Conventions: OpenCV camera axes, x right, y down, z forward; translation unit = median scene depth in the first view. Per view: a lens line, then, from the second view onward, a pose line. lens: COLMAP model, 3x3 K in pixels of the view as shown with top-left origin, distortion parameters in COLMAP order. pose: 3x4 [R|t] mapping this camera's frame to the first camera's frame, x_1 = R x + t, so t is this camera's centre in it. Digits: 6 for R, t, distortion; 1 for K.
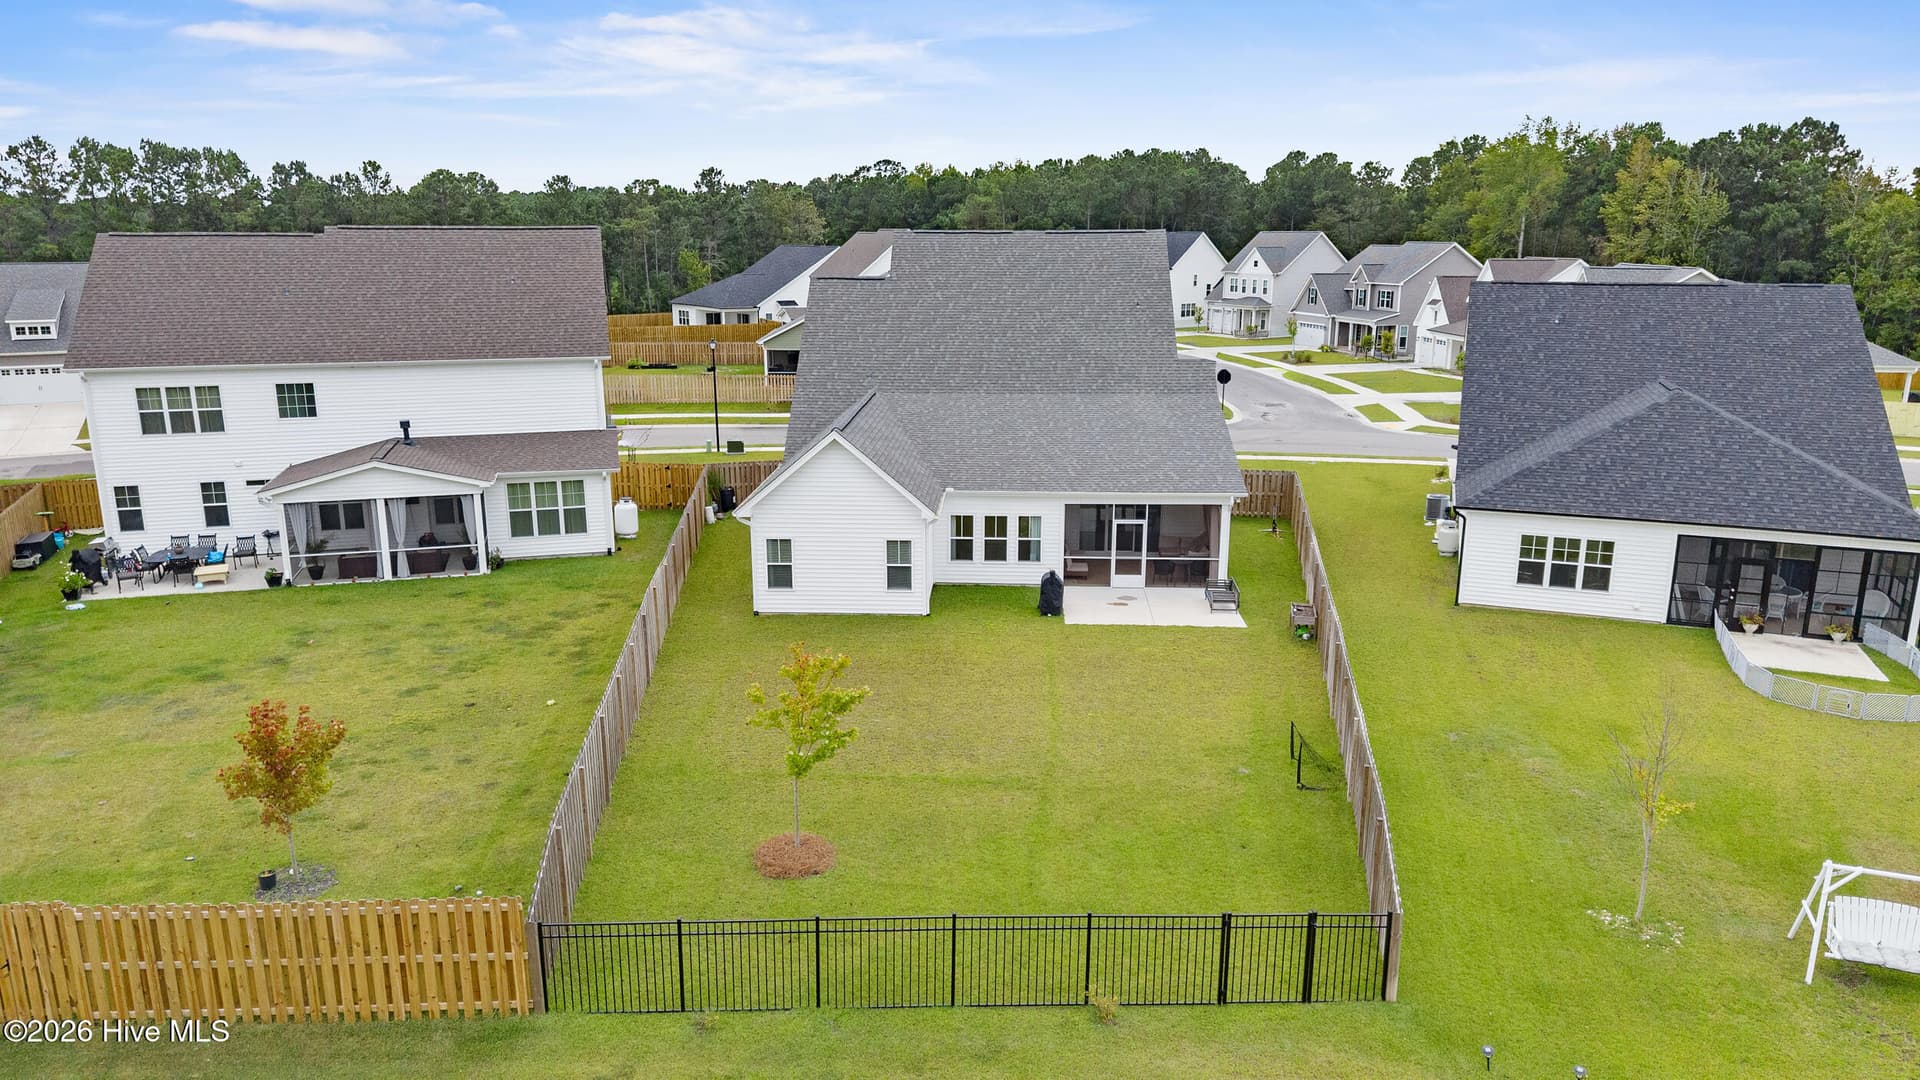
lens RADIAL K [[1294.9, 0, 960.0], [0, 1294.9, 540.0], [0, 0, 1]] dist [0.048808, -0.055289]
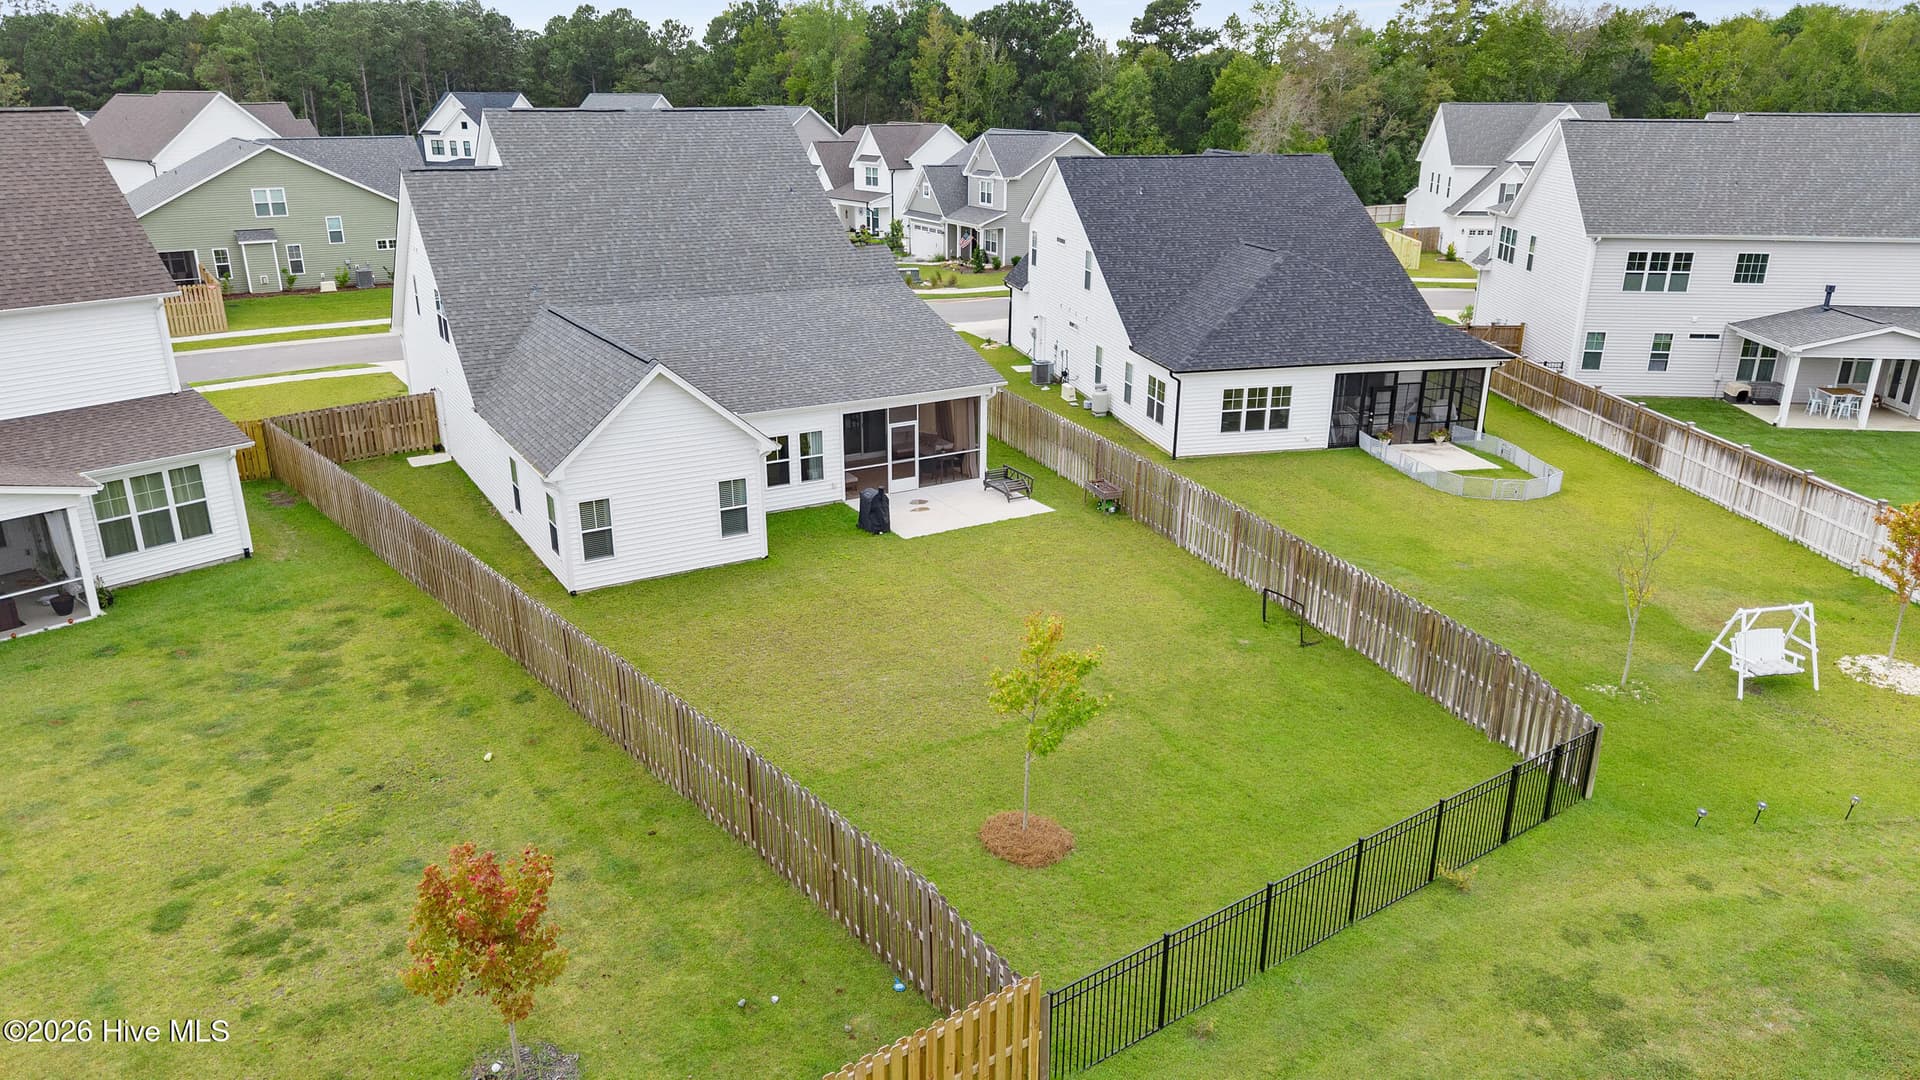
lens RADIAL K [[1294.9, 0, 960.0], [0, 1294.9, 540.0], [0, 0, 1]] dist [0.048808, -0.055289]
pose [[0.834438, -0.180510, 0.520701, -0.354808], [0.126166, 0.982314, 0.138352, -0.057420], [-0.536466, -0.049751, 0.842454, 0.152323]]
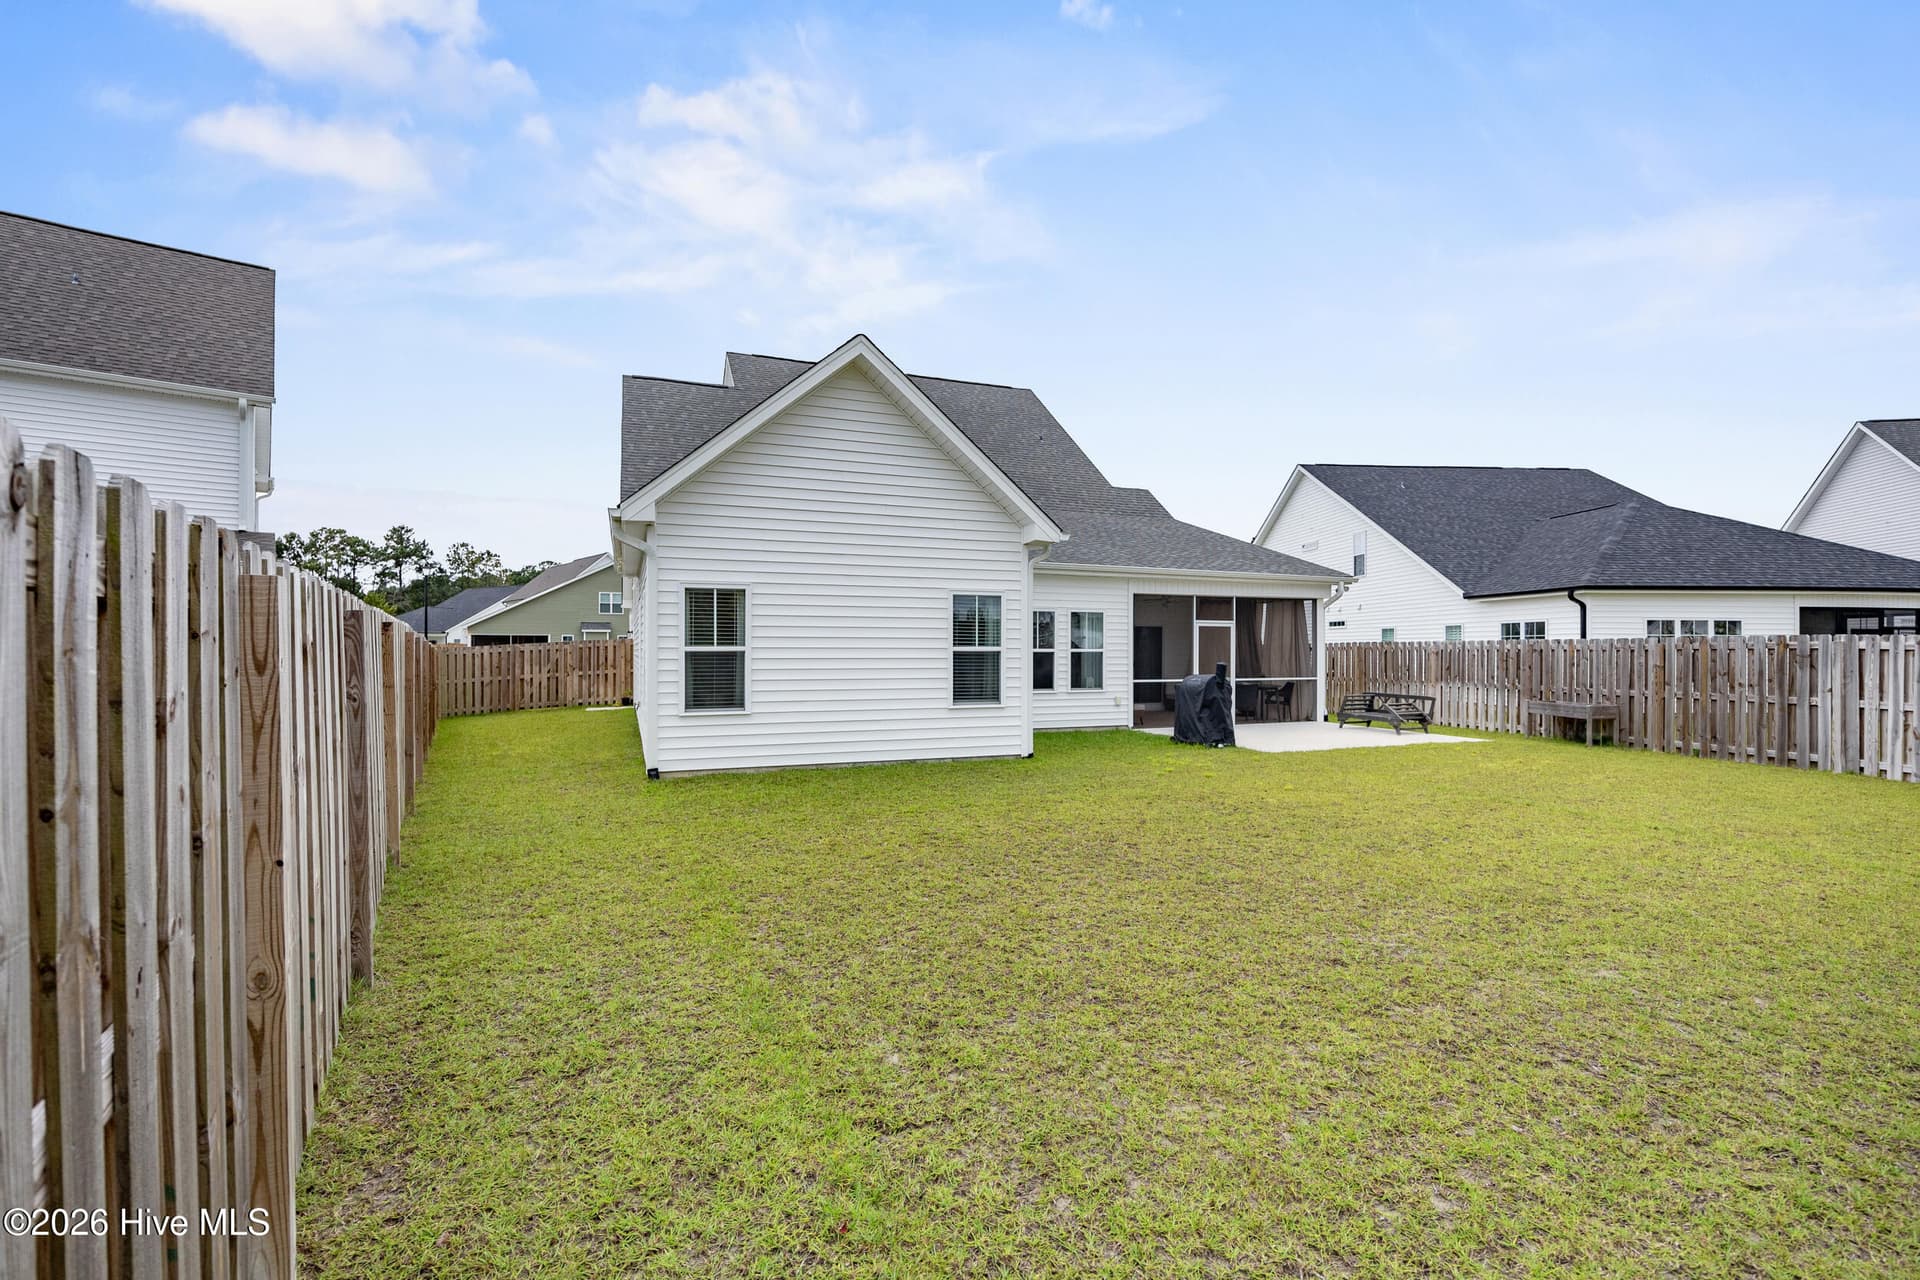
lens RADIAL K [[840.7, 0, 950.1], [0, 840.7, 635.7], [0, 0, 1]] dist [-0.008349, 0.000002]
pose [[0.915455, 0.004100, 0.402399, -0.166533], [0.095391, 0.969238, -0.226890, 0.077757], [-0.390950, 0.246093, 0.886903, 0.670995]]
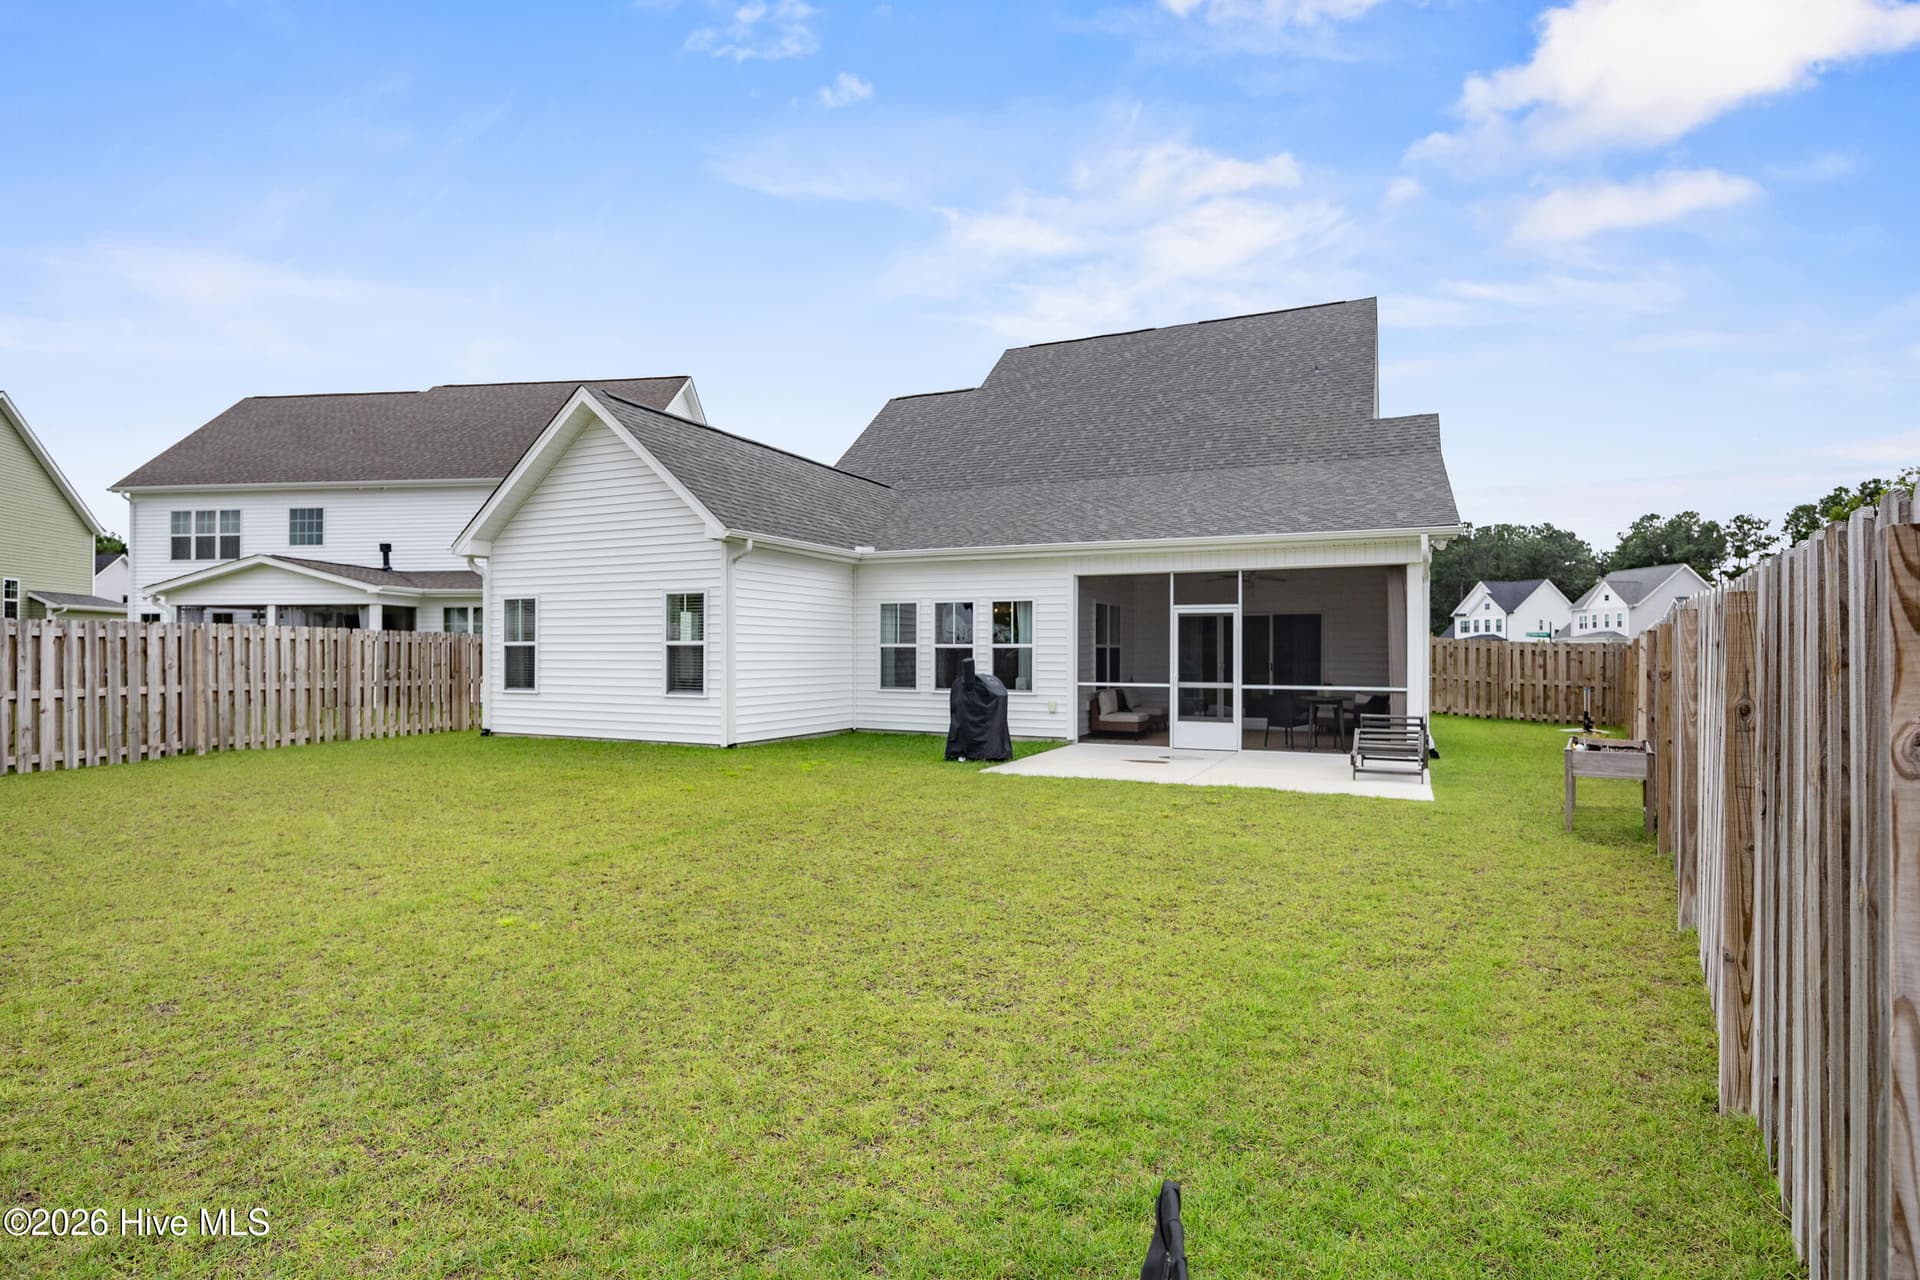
lens RADIAL K [[946.3, 0, 960.0], [0, 946.3, 640.0], [0, 0, 1]] dist [0.000784, 0.000533]
pose [[0.922667, -0.004831, -0.385566, 0.183616], [-0.090107, 0.969535, -0.227777, 0.086682], [0.374921, 0.244905, 0.894123, 0.651144]]
